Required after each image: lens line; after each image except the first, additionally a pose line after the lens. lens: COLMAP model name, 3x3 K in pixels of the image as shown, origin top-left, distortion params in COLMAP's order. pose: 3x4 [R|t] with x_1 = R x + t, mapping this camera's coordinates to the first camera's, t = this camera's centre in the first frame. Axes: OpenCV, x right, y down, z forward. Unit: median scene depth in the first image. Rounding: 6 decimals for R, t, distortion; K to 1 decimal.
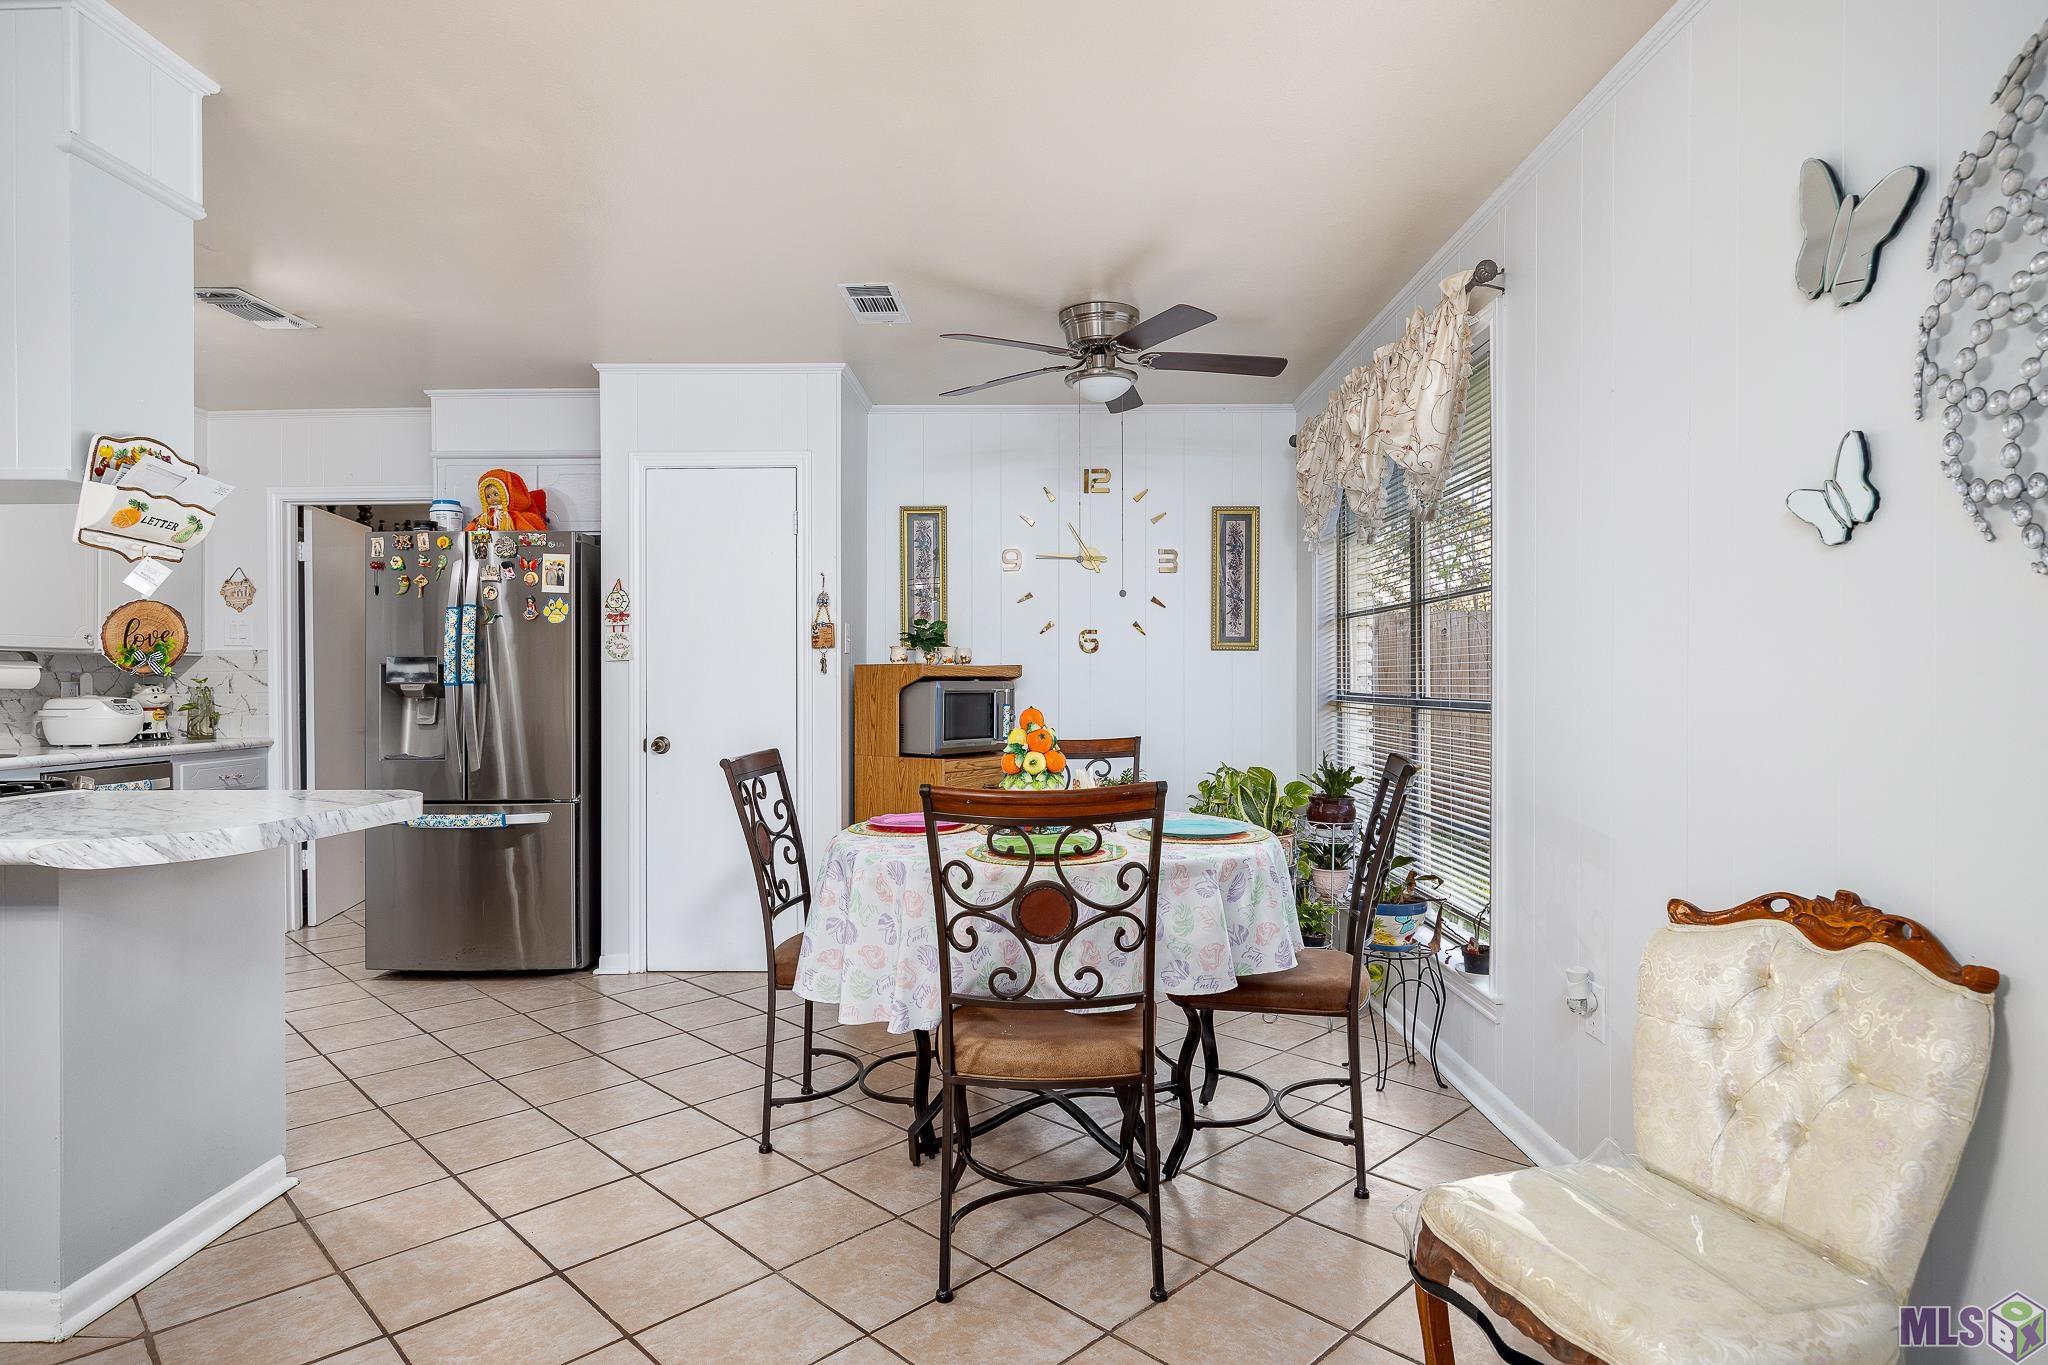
lens RADIAL K [[1142.5, 0, 1026.8], [0, 1142.5, 682.9], [0, 0, 1]] dist [-0.008035, 0.000118]
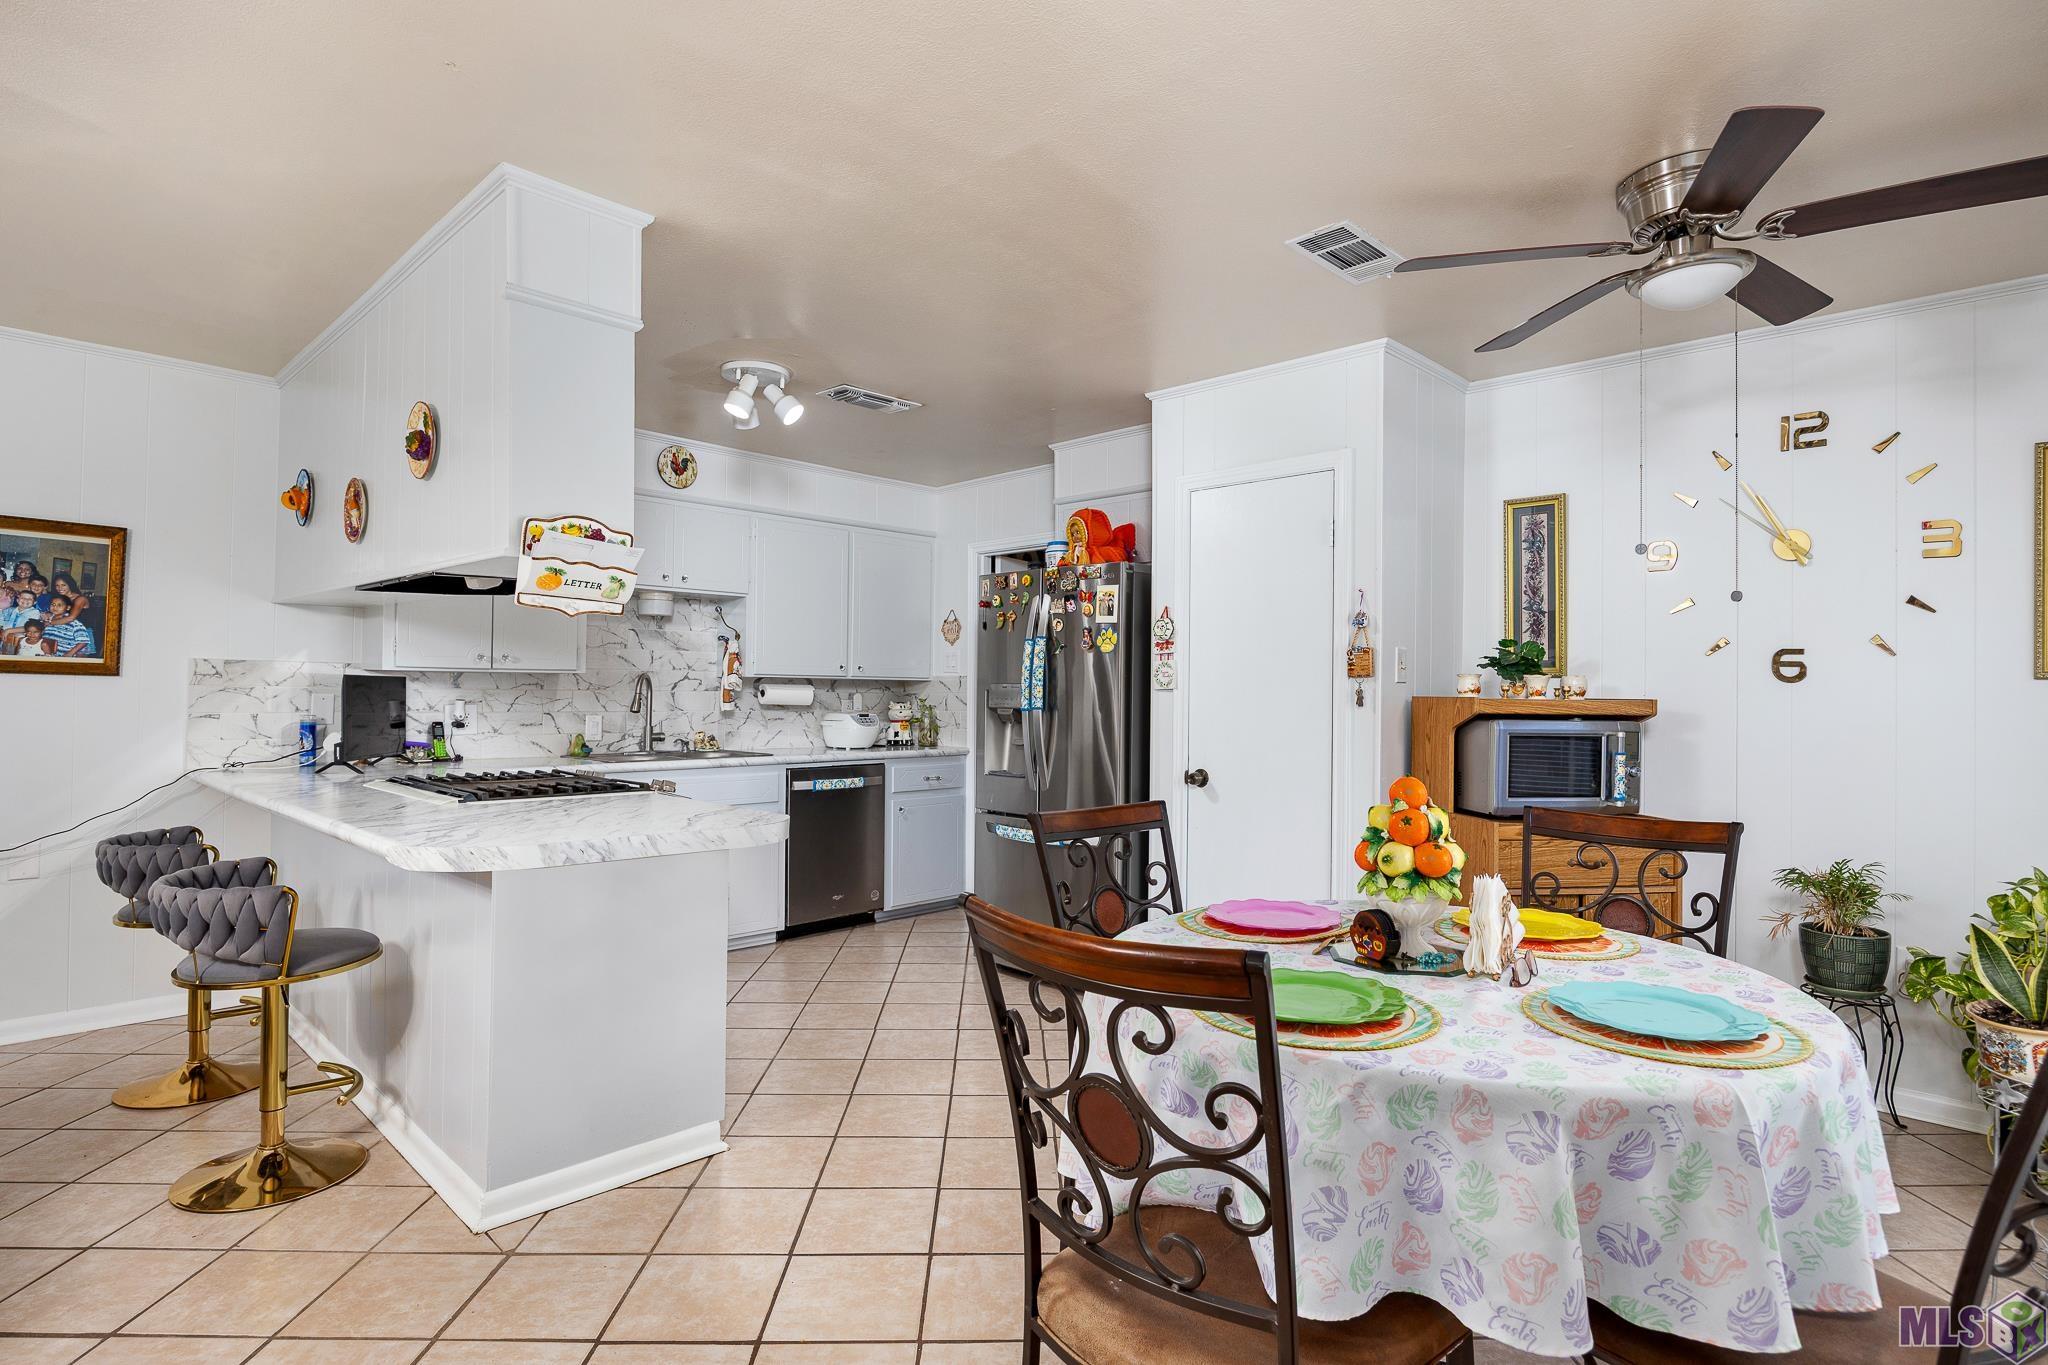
lens RADIAL K [[1045.8, 0, 1016.4], [0, 1045.8, 679.7], [0, 0, 1]] dist [-0.007427, -0.001324]
pose [[0.717024, 0.004189, -0.697036, 0.186459], [-0.015083, 0.999841, -0.009507, -0.017938], [0.696886, 0.017331, 0.716973, 0.272792]]
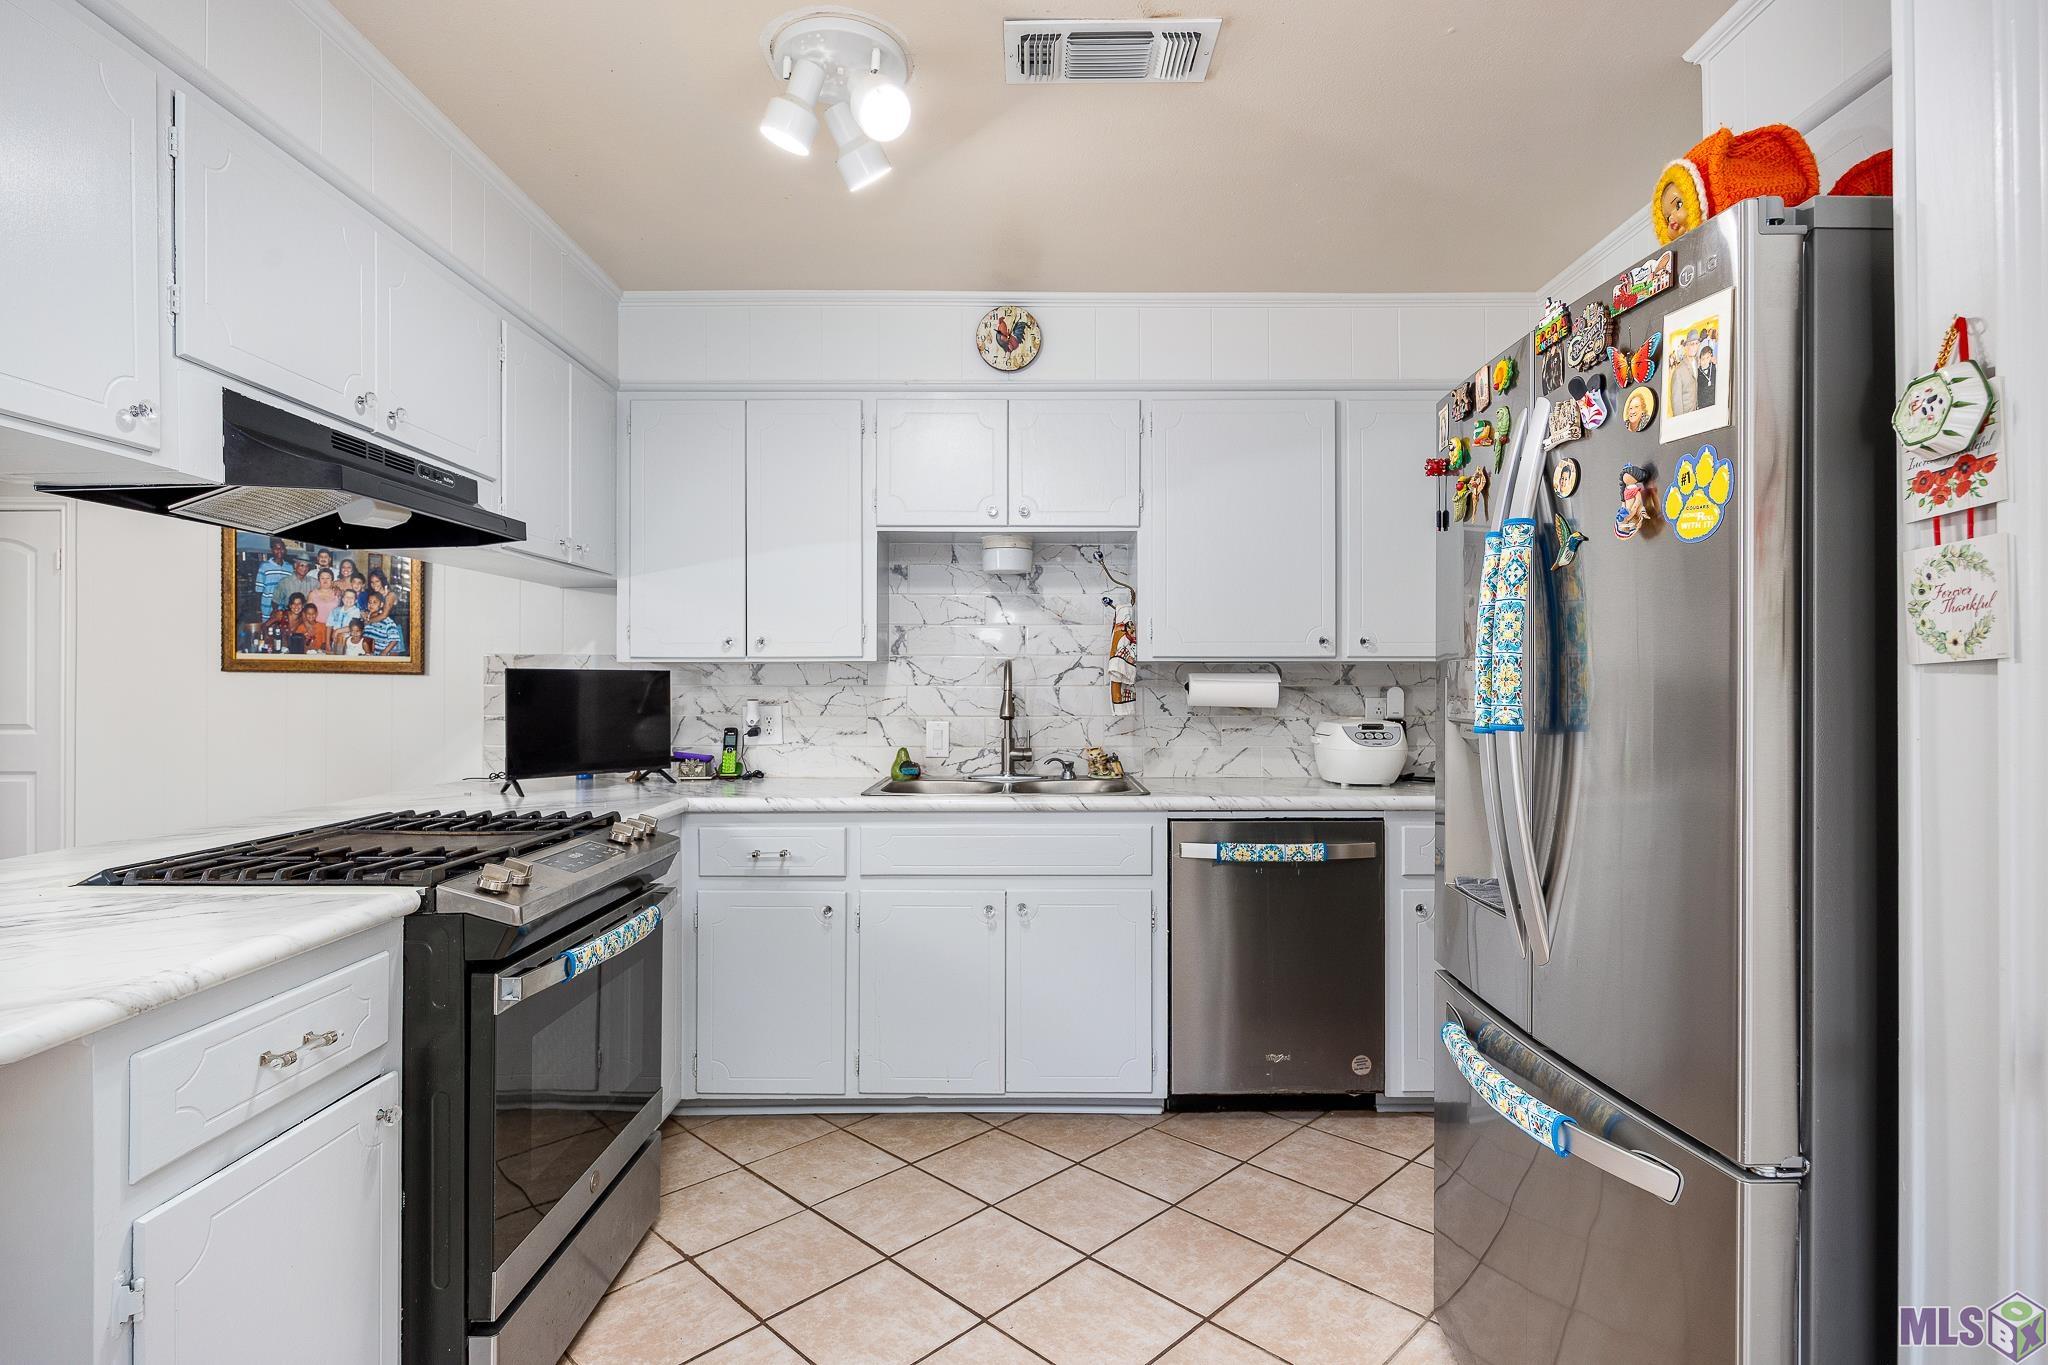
lens RADIAL K [[1022.4, 0, 1028.1], [0, 1022.4, 678.6], [0, 0, 1]] dist [0.004758, -0.000133]
pose [[0.003798, 0.001418, -0.999992, -0.151654], [-0.001019, 0.999998, 0.001414, -0.016897], [0.999992, 0.001013, 0.003800, 0.836252]]
